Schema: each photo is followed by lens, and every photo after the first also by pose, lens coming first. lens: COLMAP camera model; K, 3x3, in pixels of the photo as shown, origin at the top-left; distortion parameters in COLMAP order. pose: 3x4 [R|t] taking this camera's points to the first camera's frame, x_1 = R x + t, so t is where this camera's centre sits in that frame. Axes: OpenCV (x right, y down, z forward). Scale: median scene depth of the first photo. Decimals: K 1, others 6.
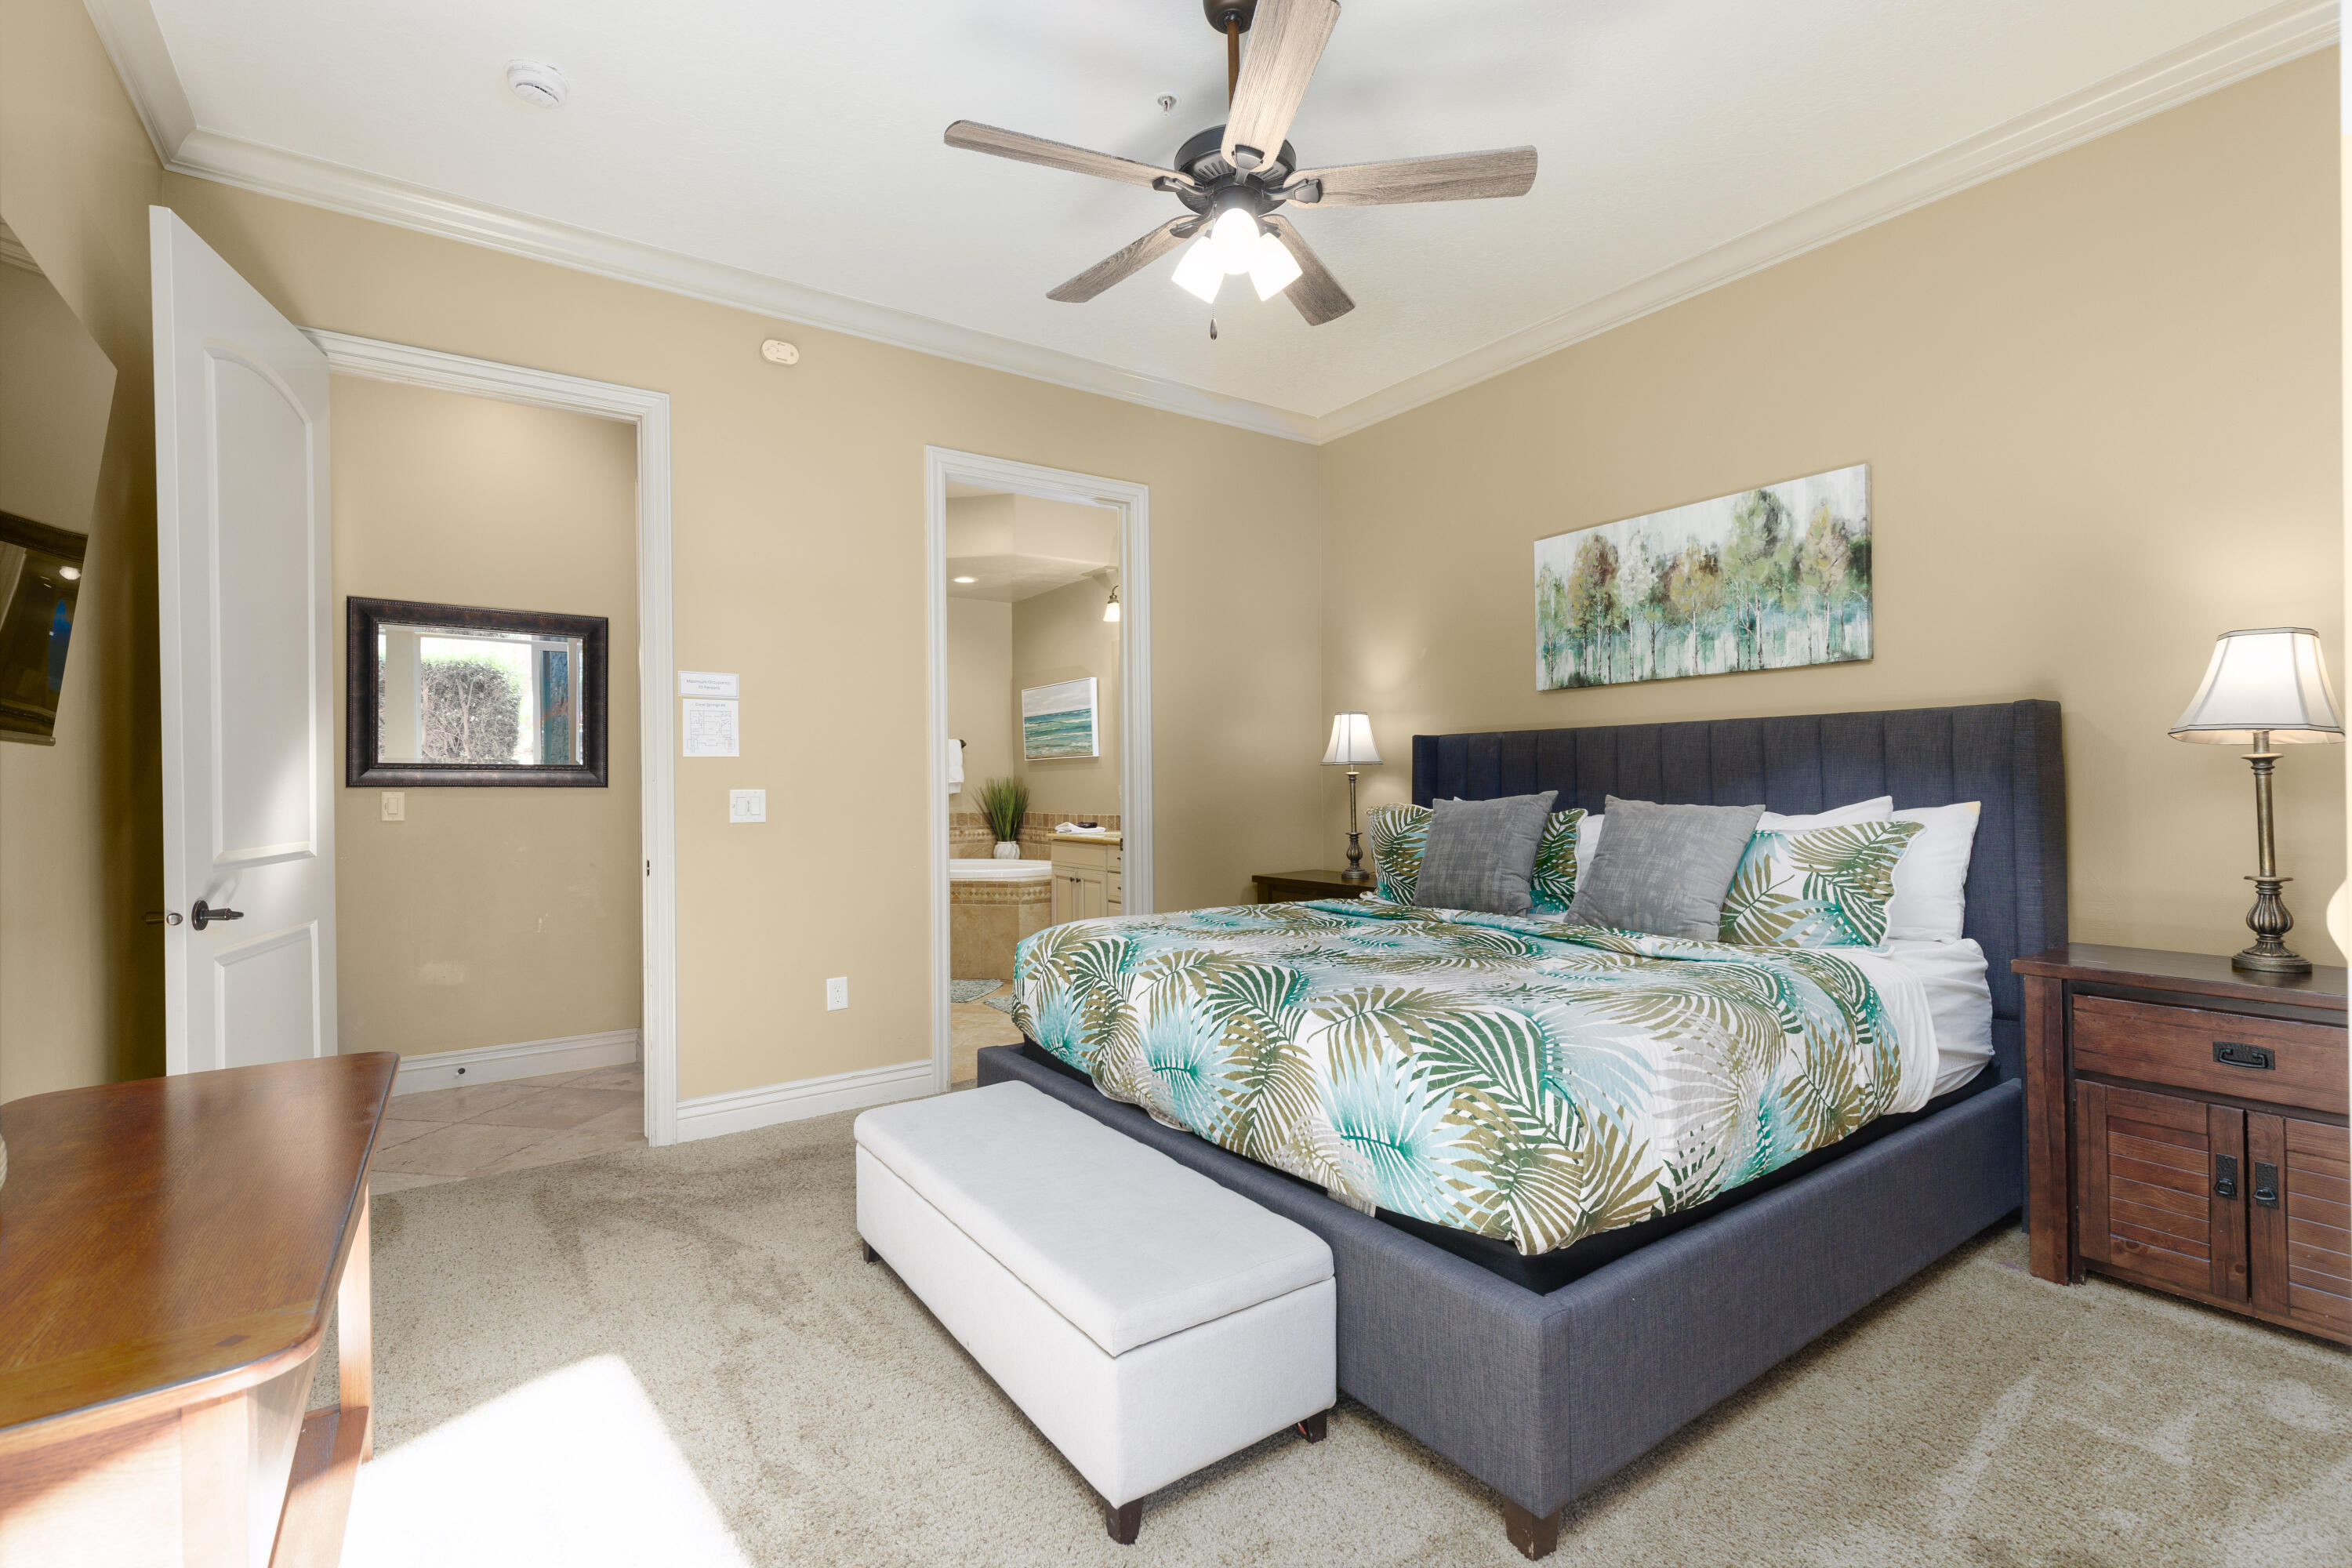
lens RADIAL K [[1048.6, 0, 1169.3], [0, 1048.6, 764.3], [0, 0, 1]] dist [0.002428, 0.000805]
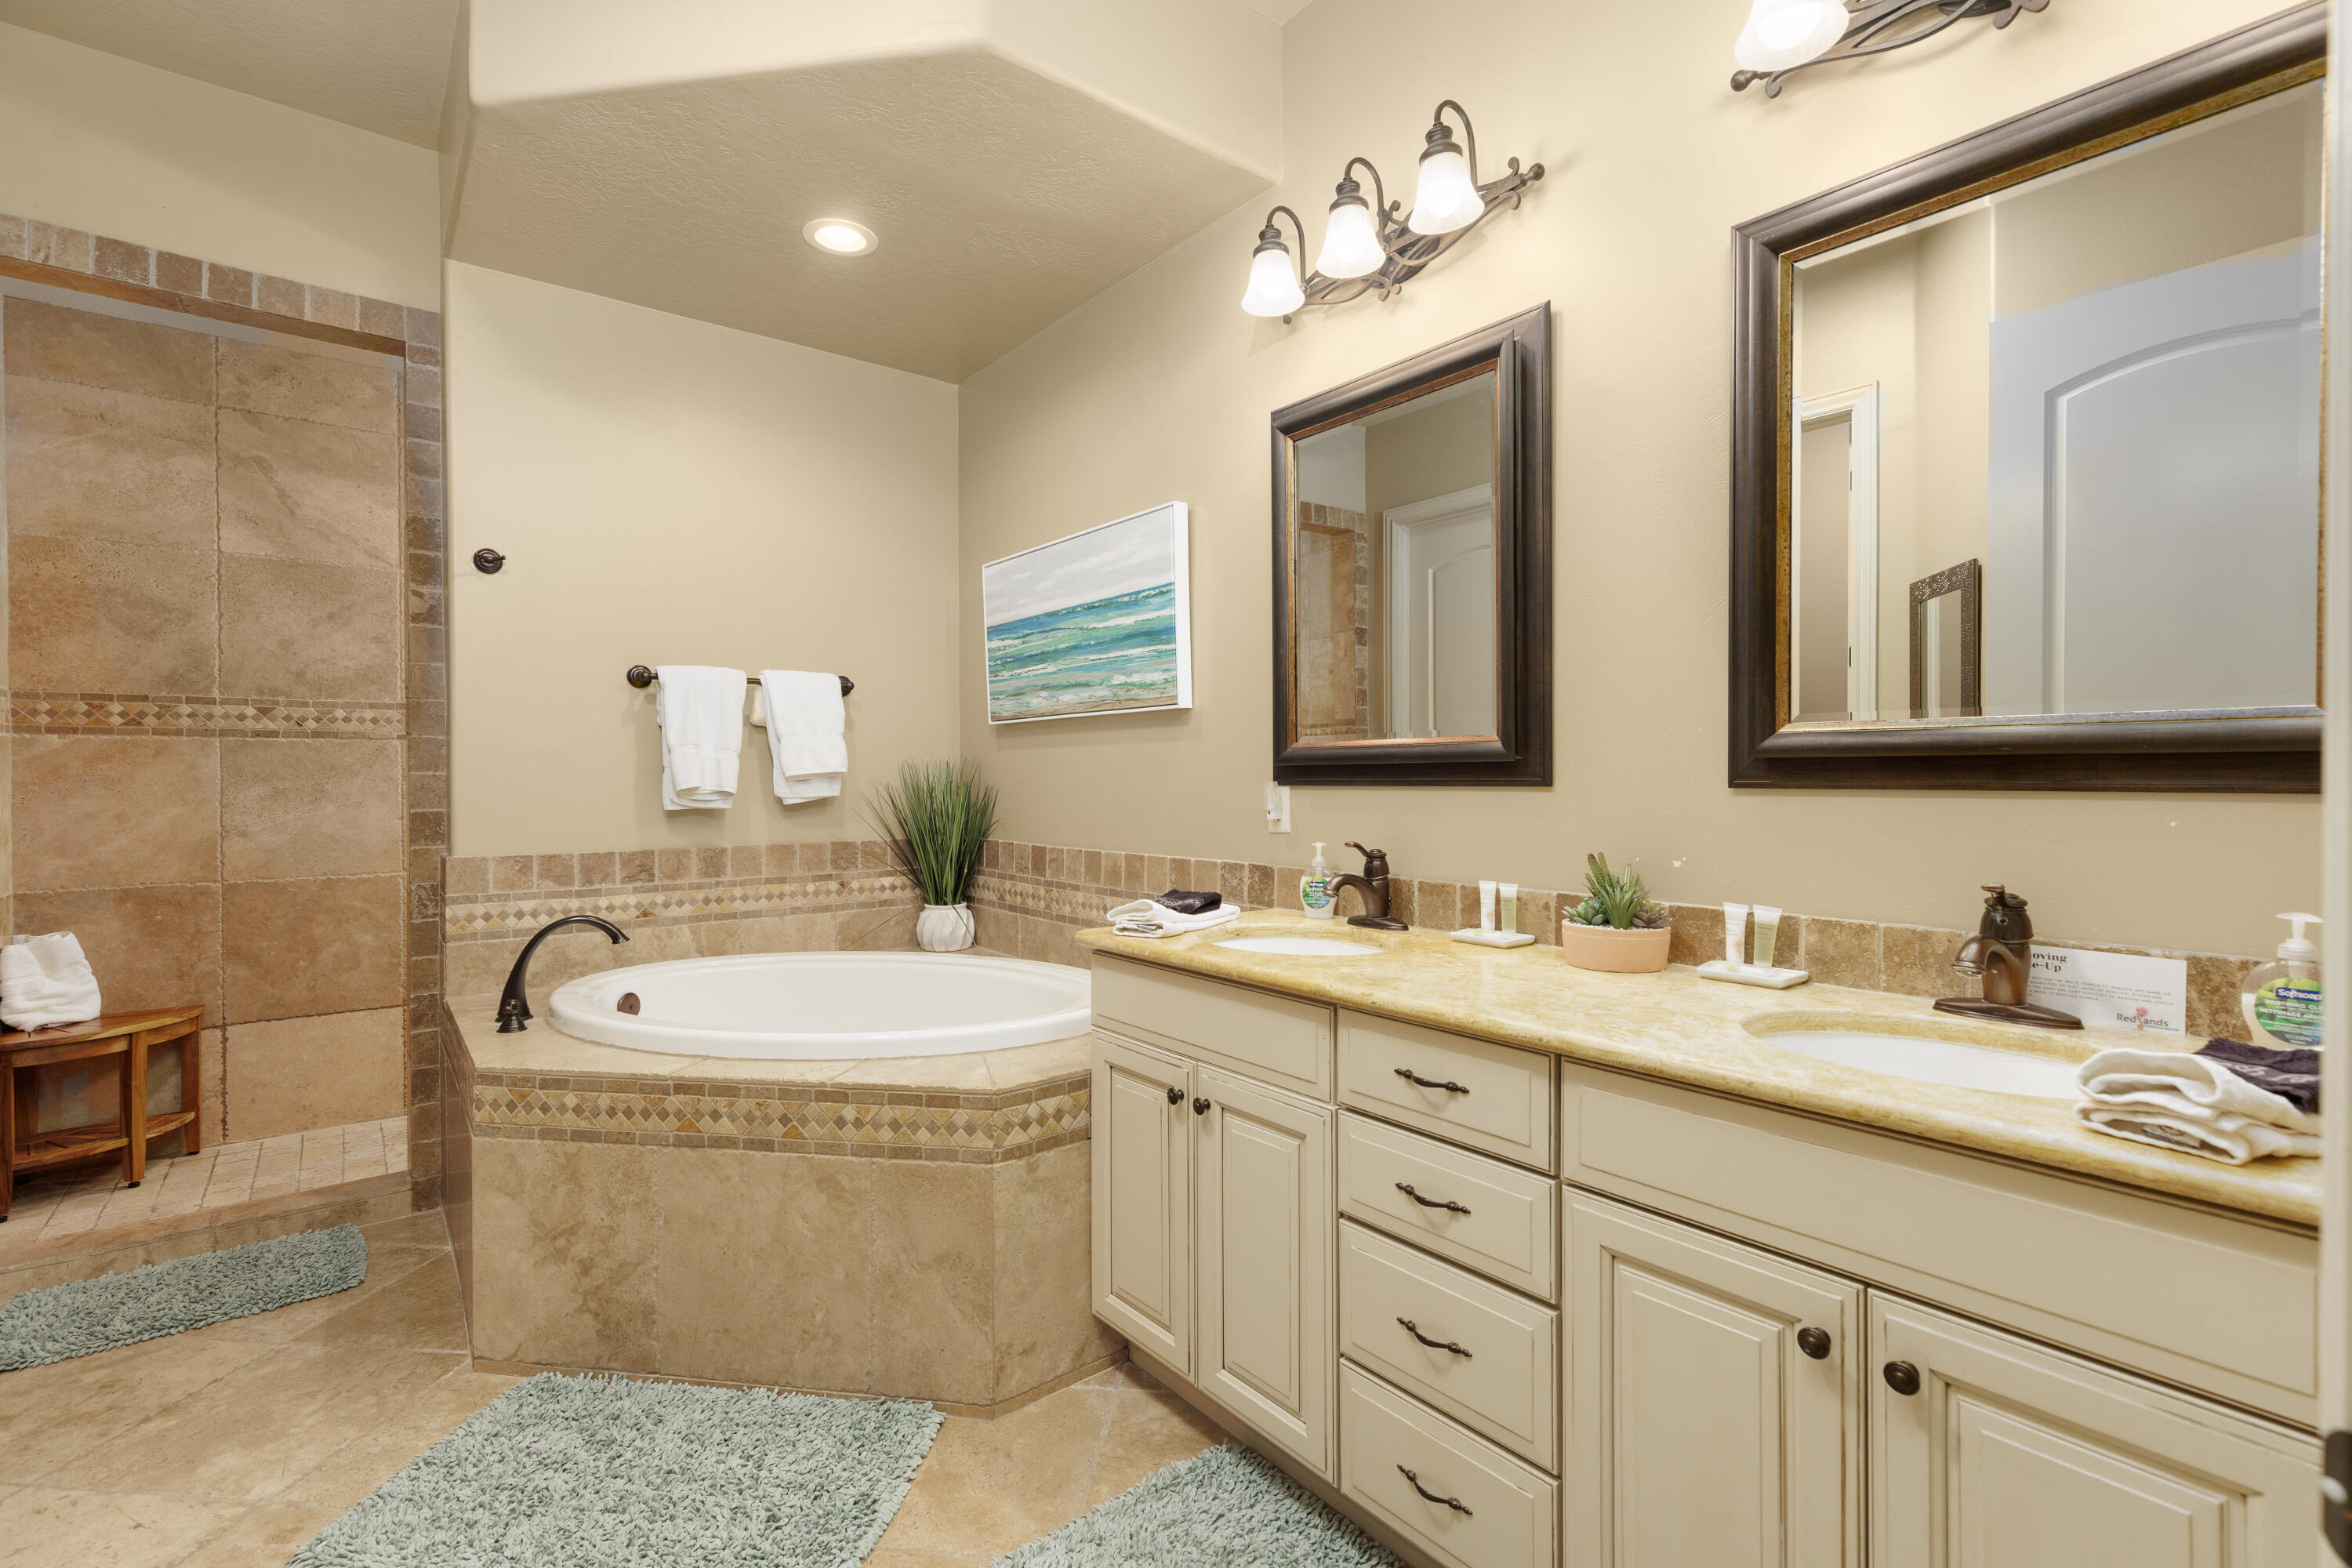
lens RADIAL K [[1048.6, 0, 1177.3], [0, 1048.6, 778.0], [0, 0, 1]] dist [0.002428, 0.000805]
pose [[0.997188, 0.006652, 0.074646, -0.068757], [-0.008165, 0.999767, 0.019981, 0.007065], [-0.074495, -0.020534, 0.997010, 0.417169]]
